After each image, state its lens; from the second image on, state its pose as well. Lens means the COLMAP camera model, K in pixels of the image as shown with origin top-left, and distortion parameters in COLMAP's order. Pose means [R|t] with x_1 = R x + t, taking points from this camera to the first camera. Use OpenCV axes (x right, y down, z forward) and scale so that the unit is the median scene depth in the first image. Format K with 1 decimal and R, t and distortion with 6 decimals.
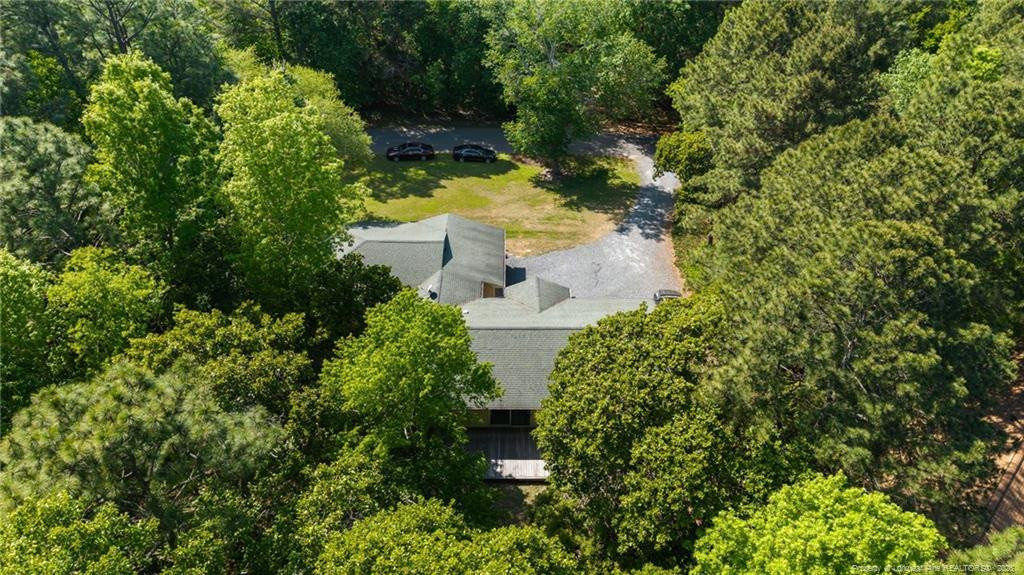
lens RADIAL K [[687.6, 0, 508.2], [0, 687.6, 300.8], [0, 0, 1]] dist [0.010267, -0.002447]
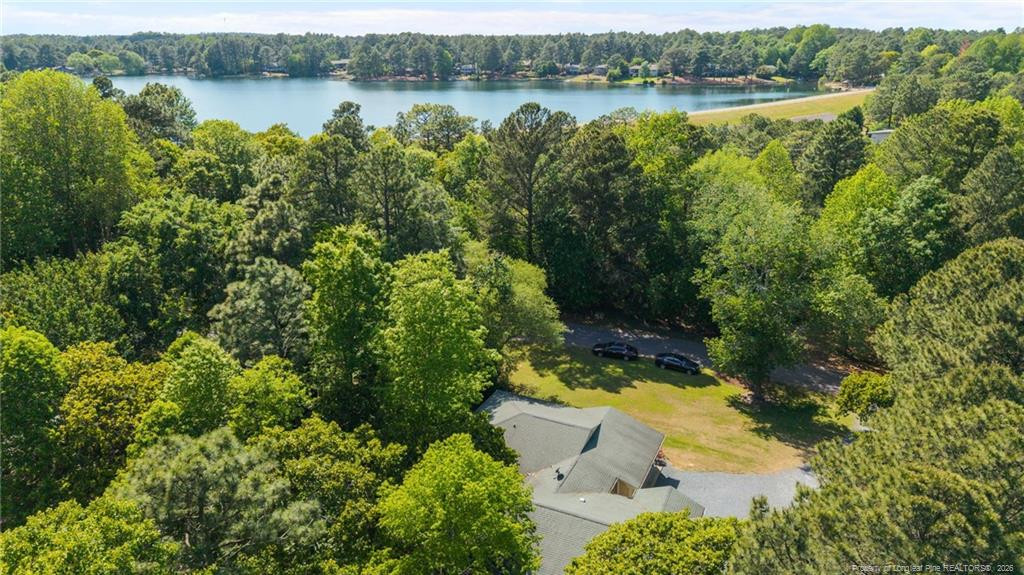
lens RADIAL K [[699.2, 0, 512.0], [0, 699.2, 287.5], [0, 0, 1]] dist [0.059696, -0.001471]
pose [[0.904996, 0.133057, -0.404077, 0.146733], [-0.254580, 0.930371, -0.263814, 0.018220], [0.340840, 0.341621, 0.875856, -0.025792]]
